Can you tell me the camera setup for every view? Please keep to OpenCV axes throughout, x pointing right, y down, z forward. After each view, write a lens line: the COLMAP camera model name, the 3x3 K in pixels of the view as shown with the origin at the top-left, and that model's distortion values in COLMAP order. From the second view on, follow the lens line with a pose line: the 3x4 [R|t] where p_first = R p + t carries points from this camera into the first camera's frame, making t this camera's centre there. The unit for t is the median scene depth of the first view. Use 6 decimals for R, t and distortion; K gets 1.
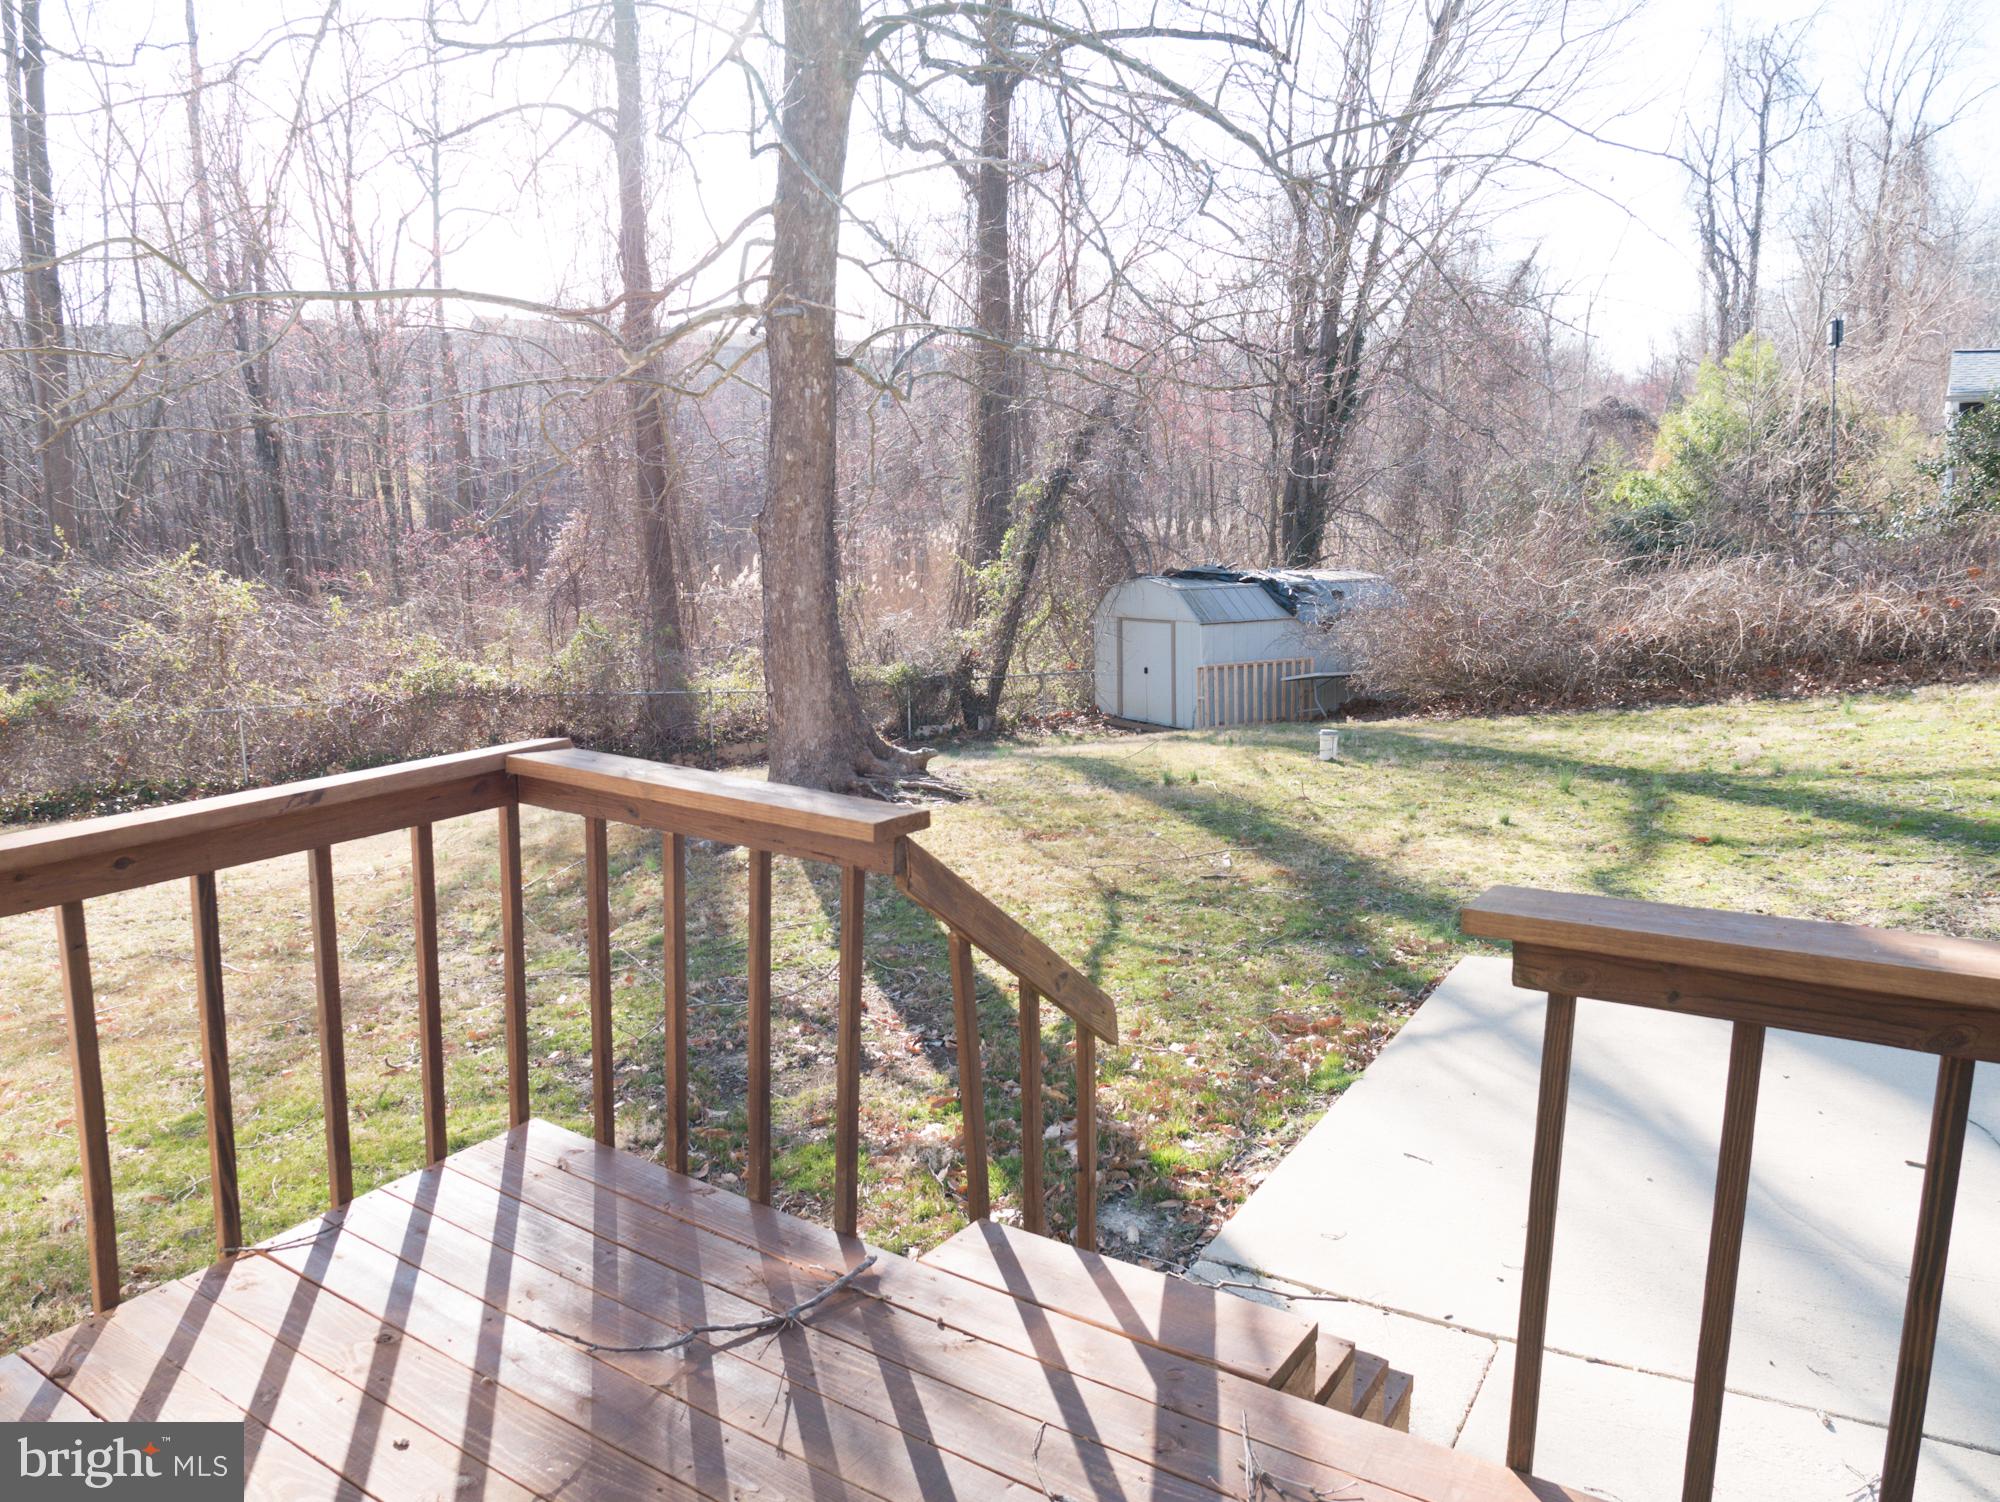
lens RADIAL K [[1401.8, 0, 999.2], [0, 1401.8, 745.4], [0, 0, 1]] dist [-0.033621, 0.012613]
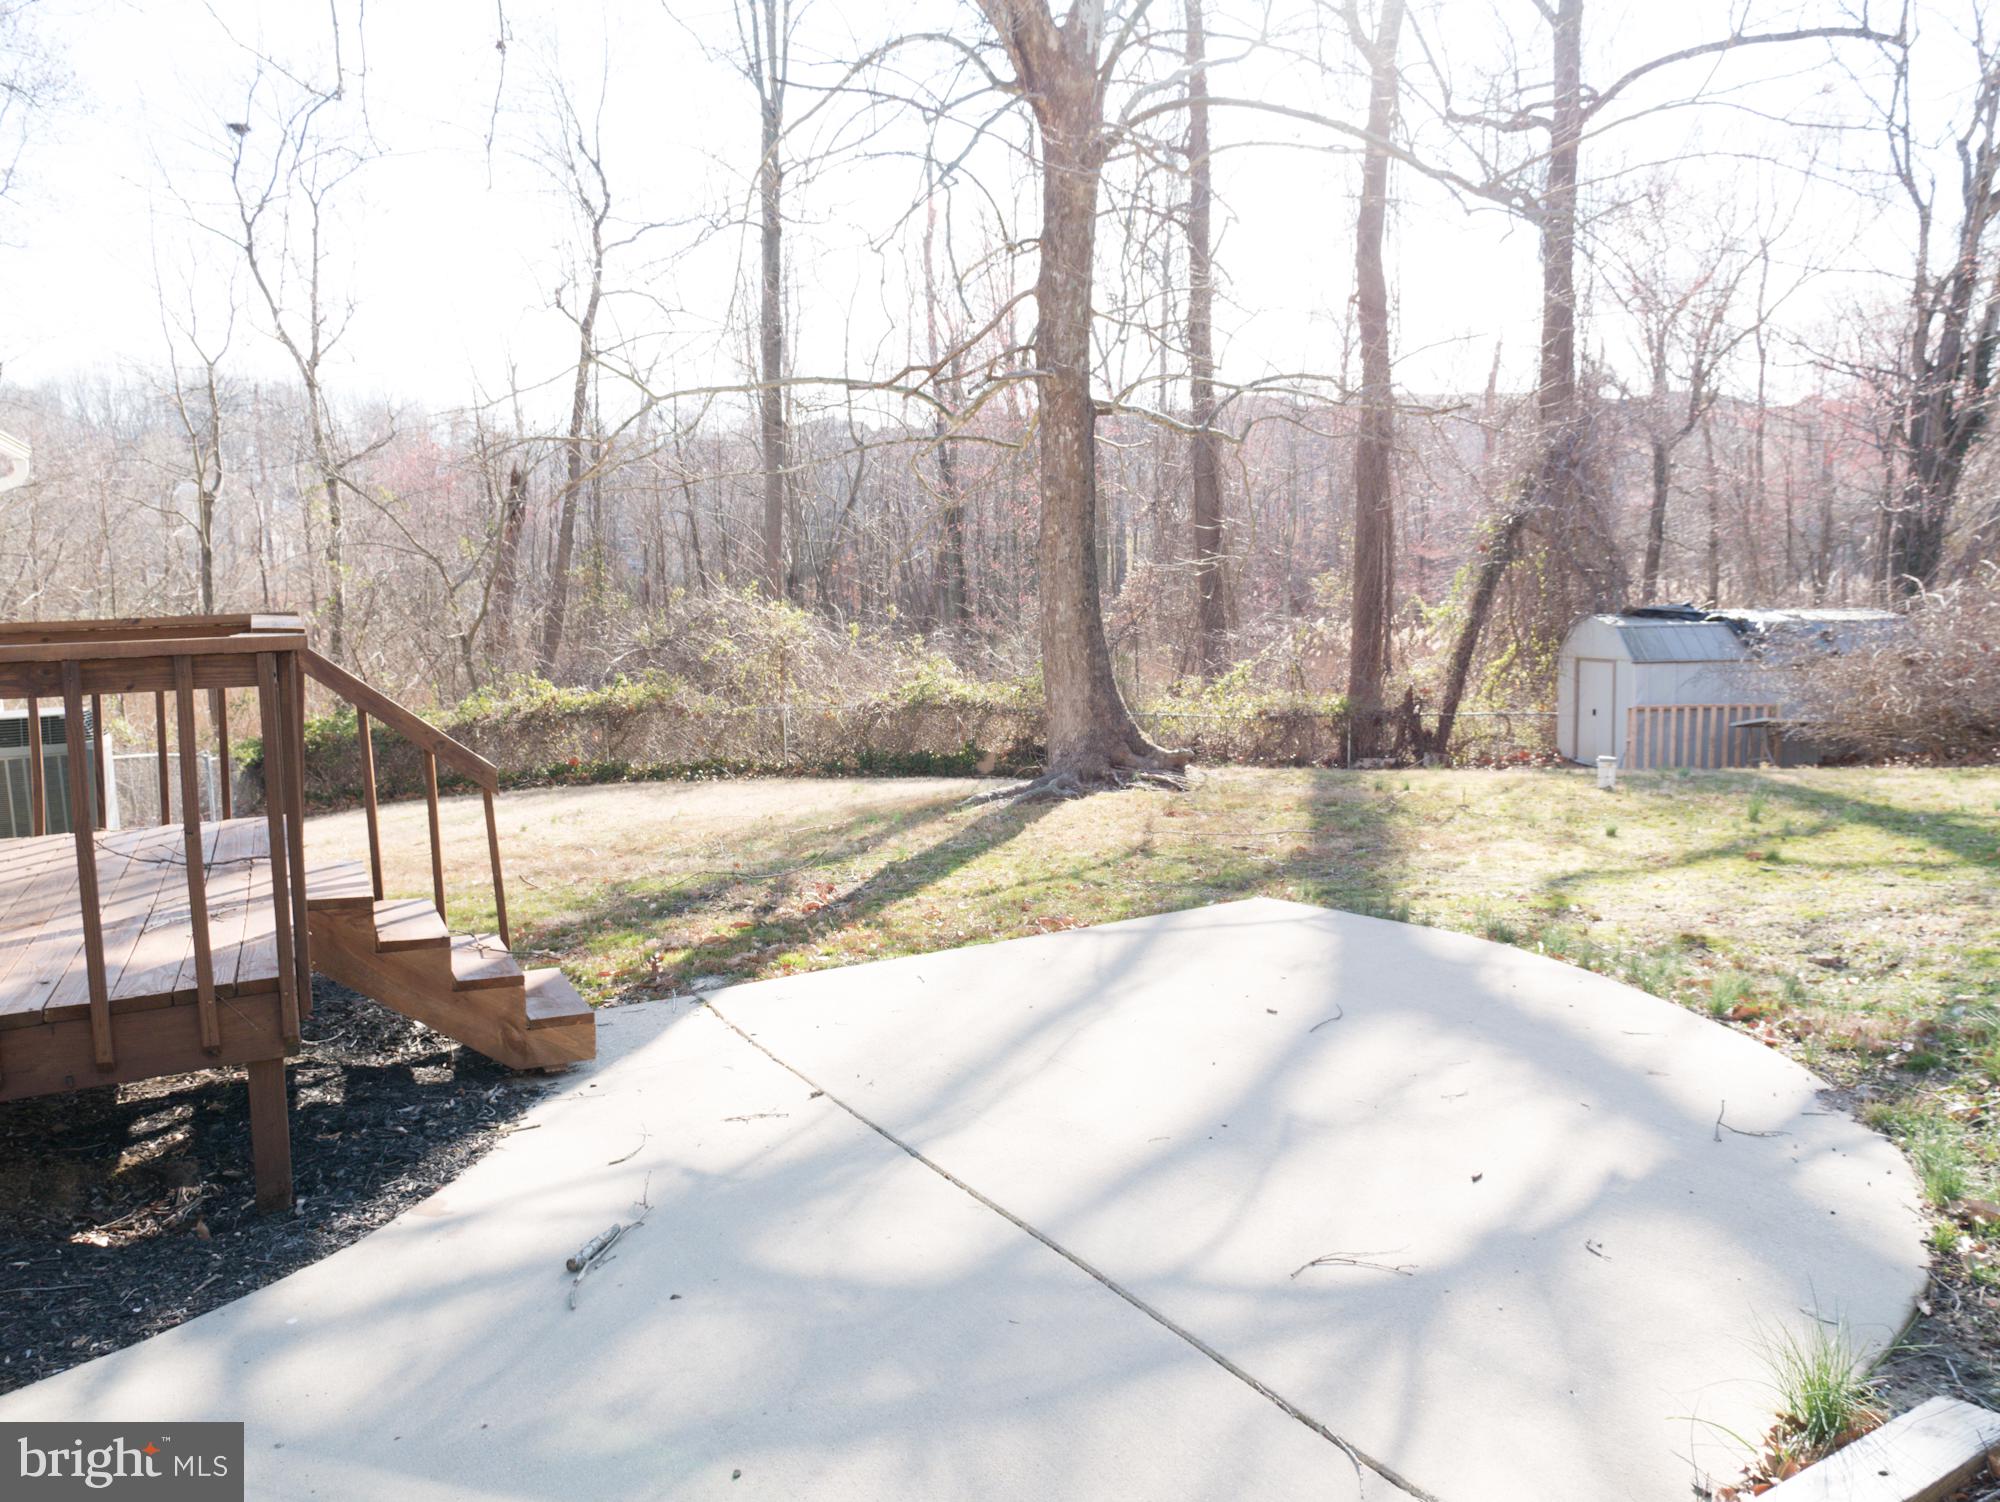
lens RADIAL K [[1401.8, 0, 996.5], [0, 1401.8, 747.0], [0, 0, 1]] dist [-0.033621, 0.012613]
pose [[0.863098, 0.049859, -0.502570, 0.242998], [-0.073062, 0.996974, -0.026566, 0.026313], [0.499724, 0.059647, 0.864128, -0.027460]]
